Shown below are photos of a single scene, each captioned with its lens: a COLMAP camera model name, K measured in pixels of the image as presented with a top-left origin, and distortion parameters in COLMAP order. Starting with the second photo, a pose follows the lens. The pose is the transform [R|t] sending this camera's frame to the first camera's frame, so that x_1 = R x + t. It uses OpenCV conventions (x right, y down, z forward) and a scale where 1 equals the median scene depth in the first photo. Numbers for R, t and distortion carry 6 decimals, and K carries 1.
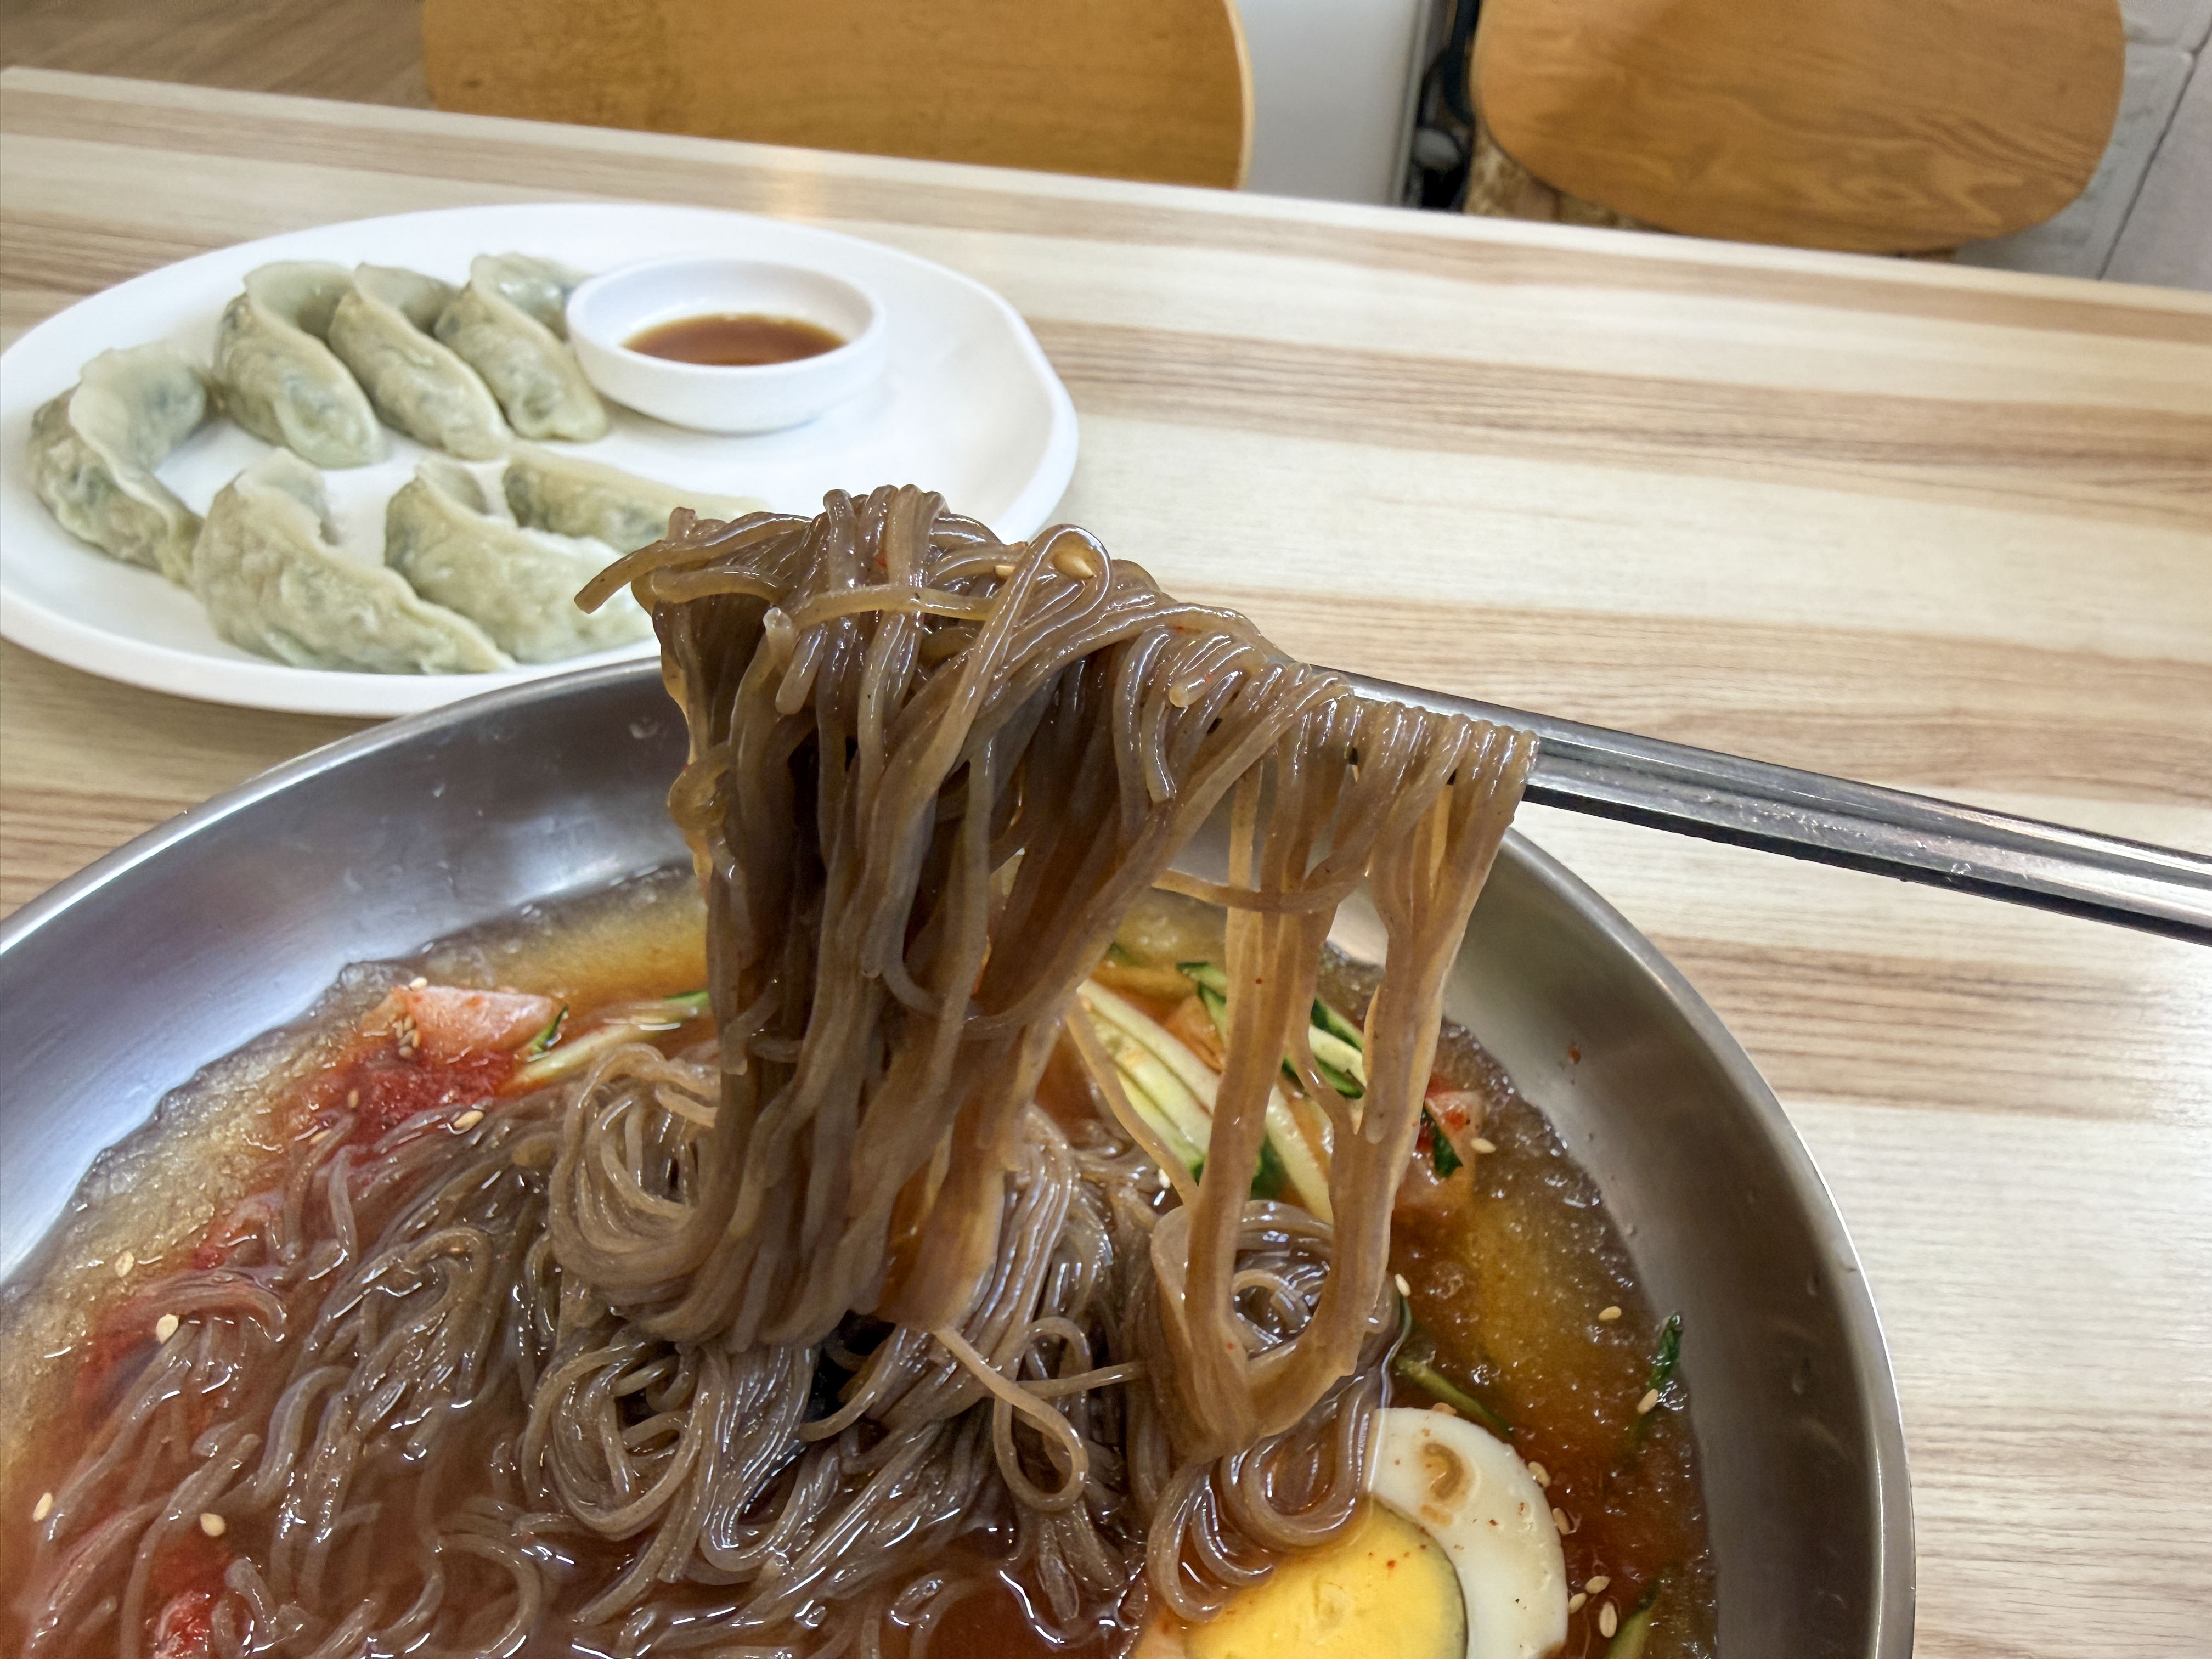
lens RADIAL K [[1566.8, 0, 1126.4], [0, 1566.8, 832.3], [0, 0, 1]] dist [0.009193, -0.005776]
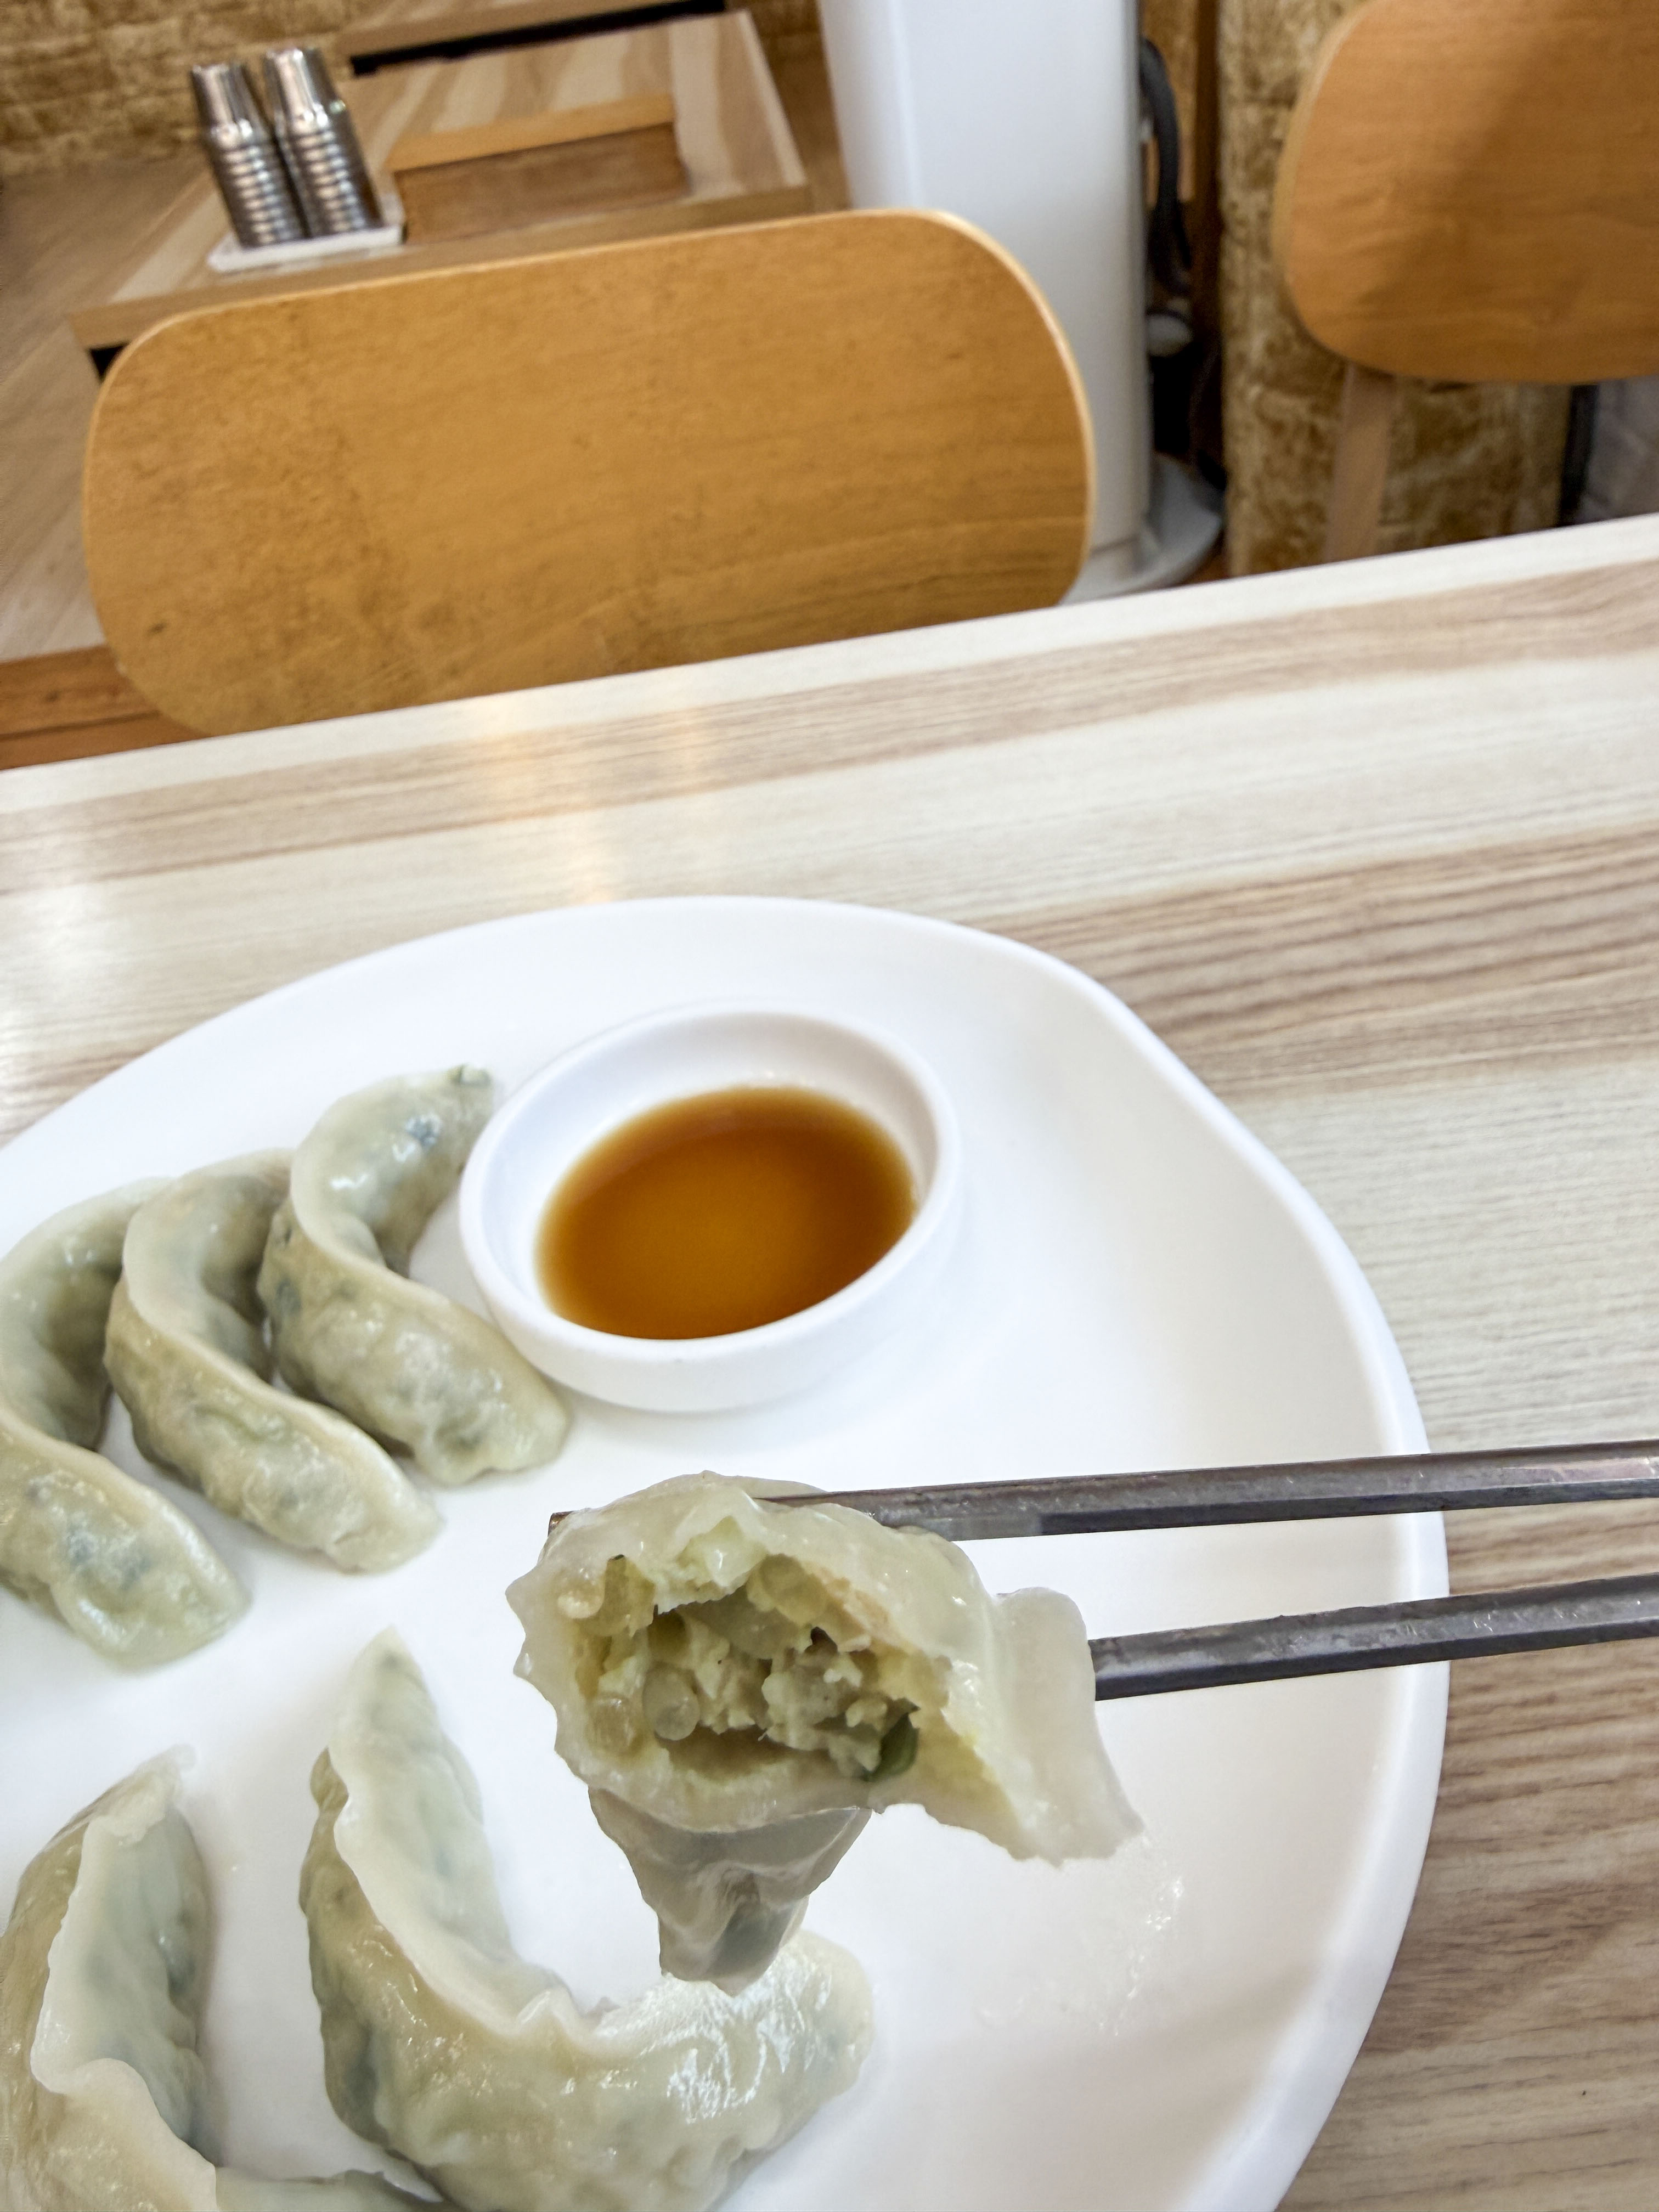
lens RADIAL K [[1655.3, 0, 816.9], [0, 1655.3, 1113.4], [0, 0, 1]] dist [0.003927, -0.000764]
pose [[0.970988, -0.225485, -0.079612, -0.062928], [0.225415, 0.974212, -0.009983, -0.134294], [0.079810, -0.008252, 0.996776, 0.146064]]
